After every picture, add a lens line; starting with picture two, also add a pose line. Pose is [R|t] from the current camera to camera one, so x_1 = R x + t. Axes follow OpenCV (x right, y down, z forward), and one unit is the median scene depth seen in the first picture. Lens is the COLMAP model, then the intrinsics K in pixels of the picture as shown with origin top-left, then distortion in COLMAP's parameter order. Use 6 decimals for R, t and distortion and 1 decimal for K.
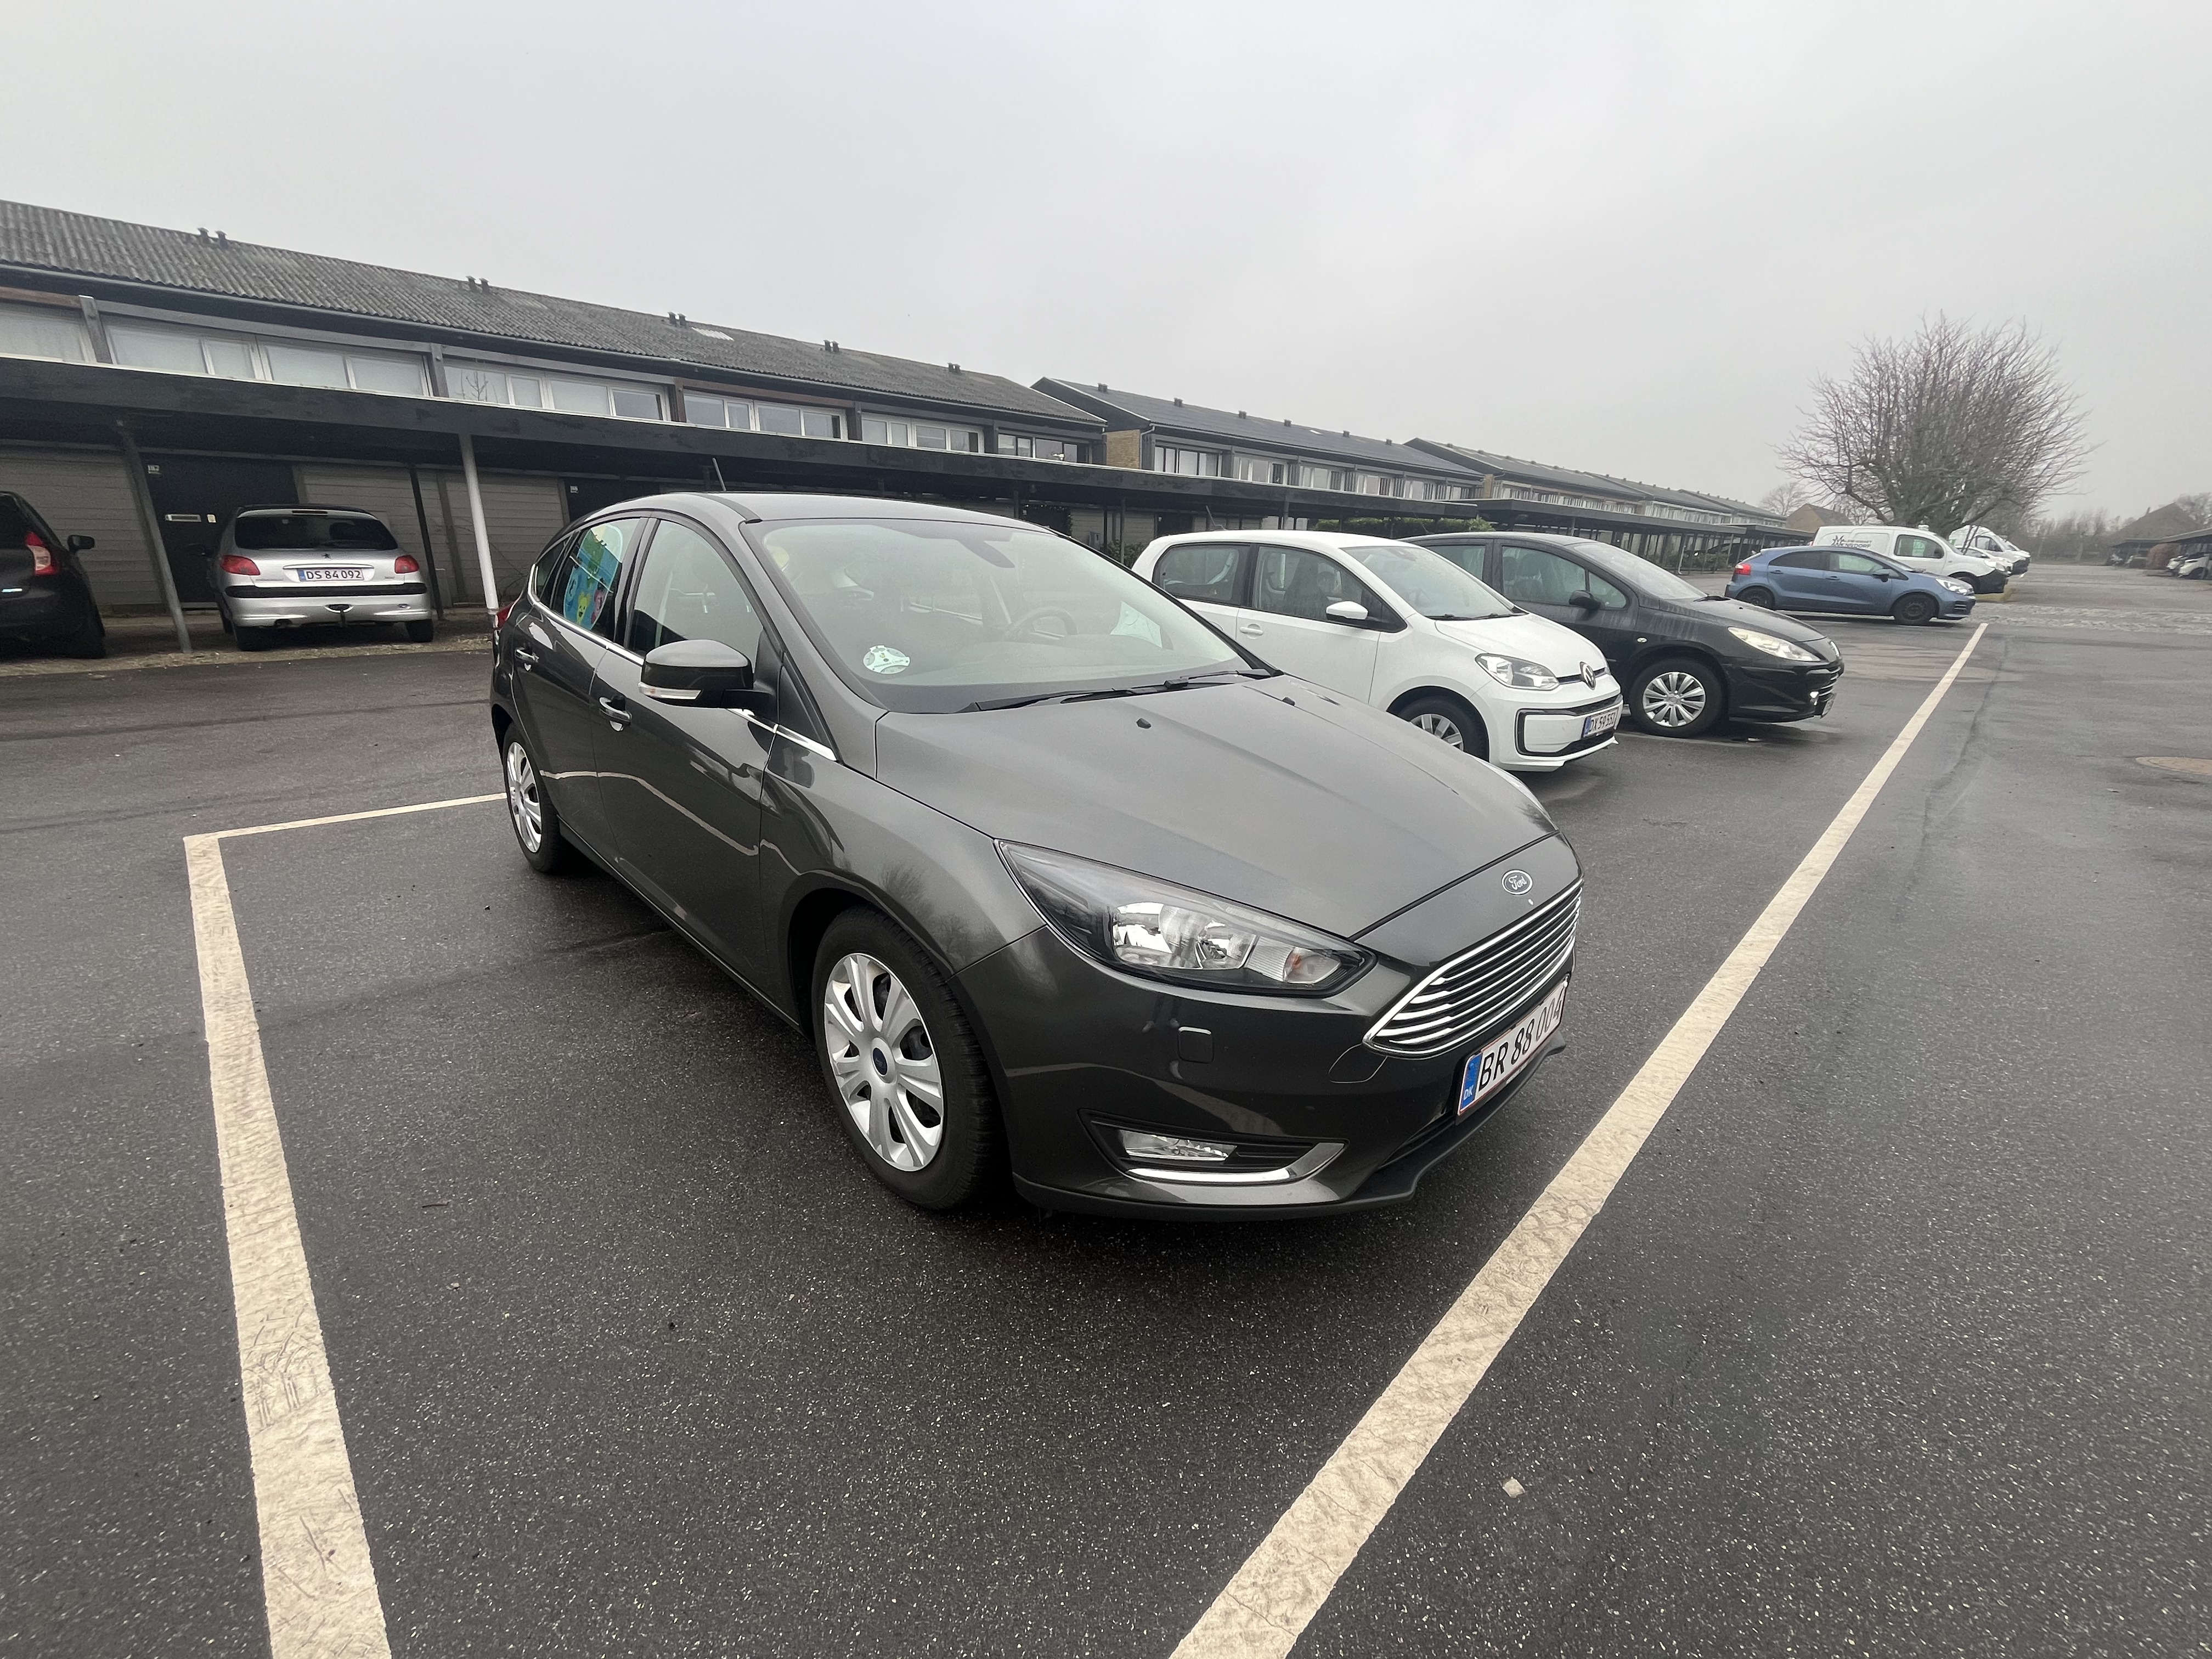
lens RADIAL K [[936.6, 0, 1106.7], [0, 936.6, 827.4], [0, 0, 1]] dist [-0.001732, 0.000324]
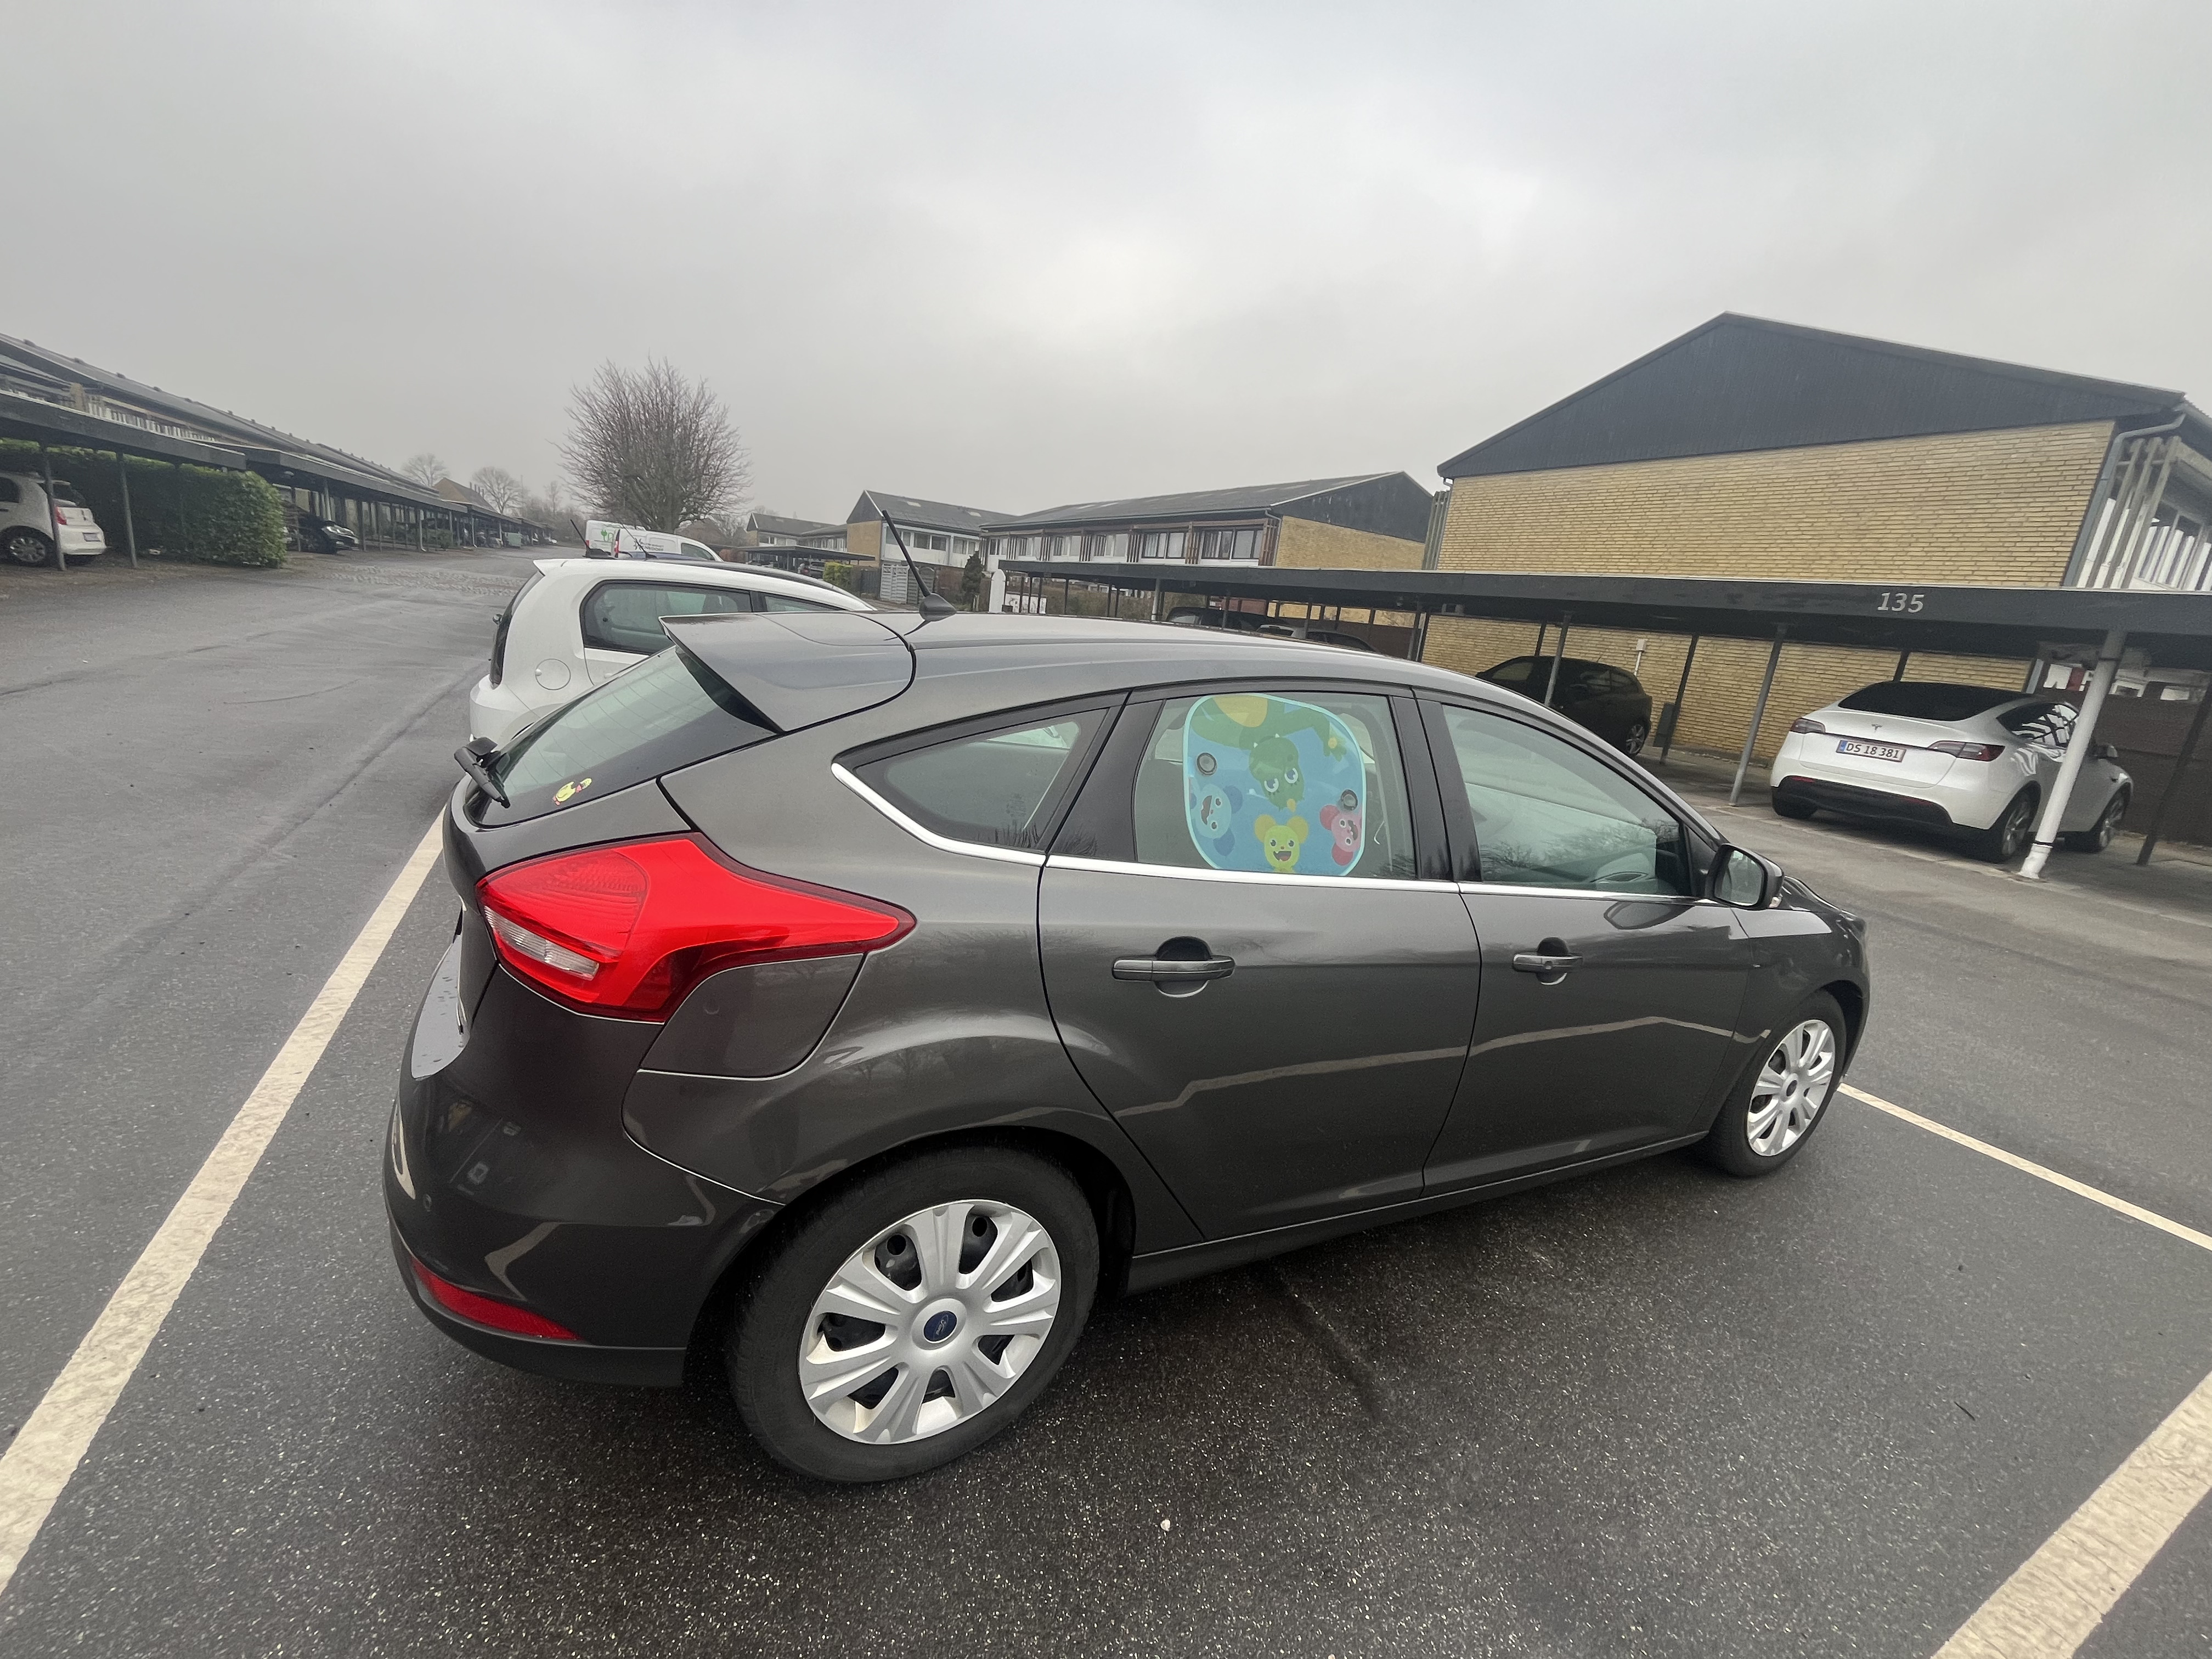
lens RADIAL K [[936.6, 0, 1103.3], [0, 936.6, 833.6], [0, 0, 1]] dist [-0.001732, 0.000324]
pose [[0.271270, -0.218475, 0.937380, -1.883566], [0.174907, 0.968872, 0.175198, -0.601720], [-0.946478, 0.116428, 0.301038, 1.571806]]
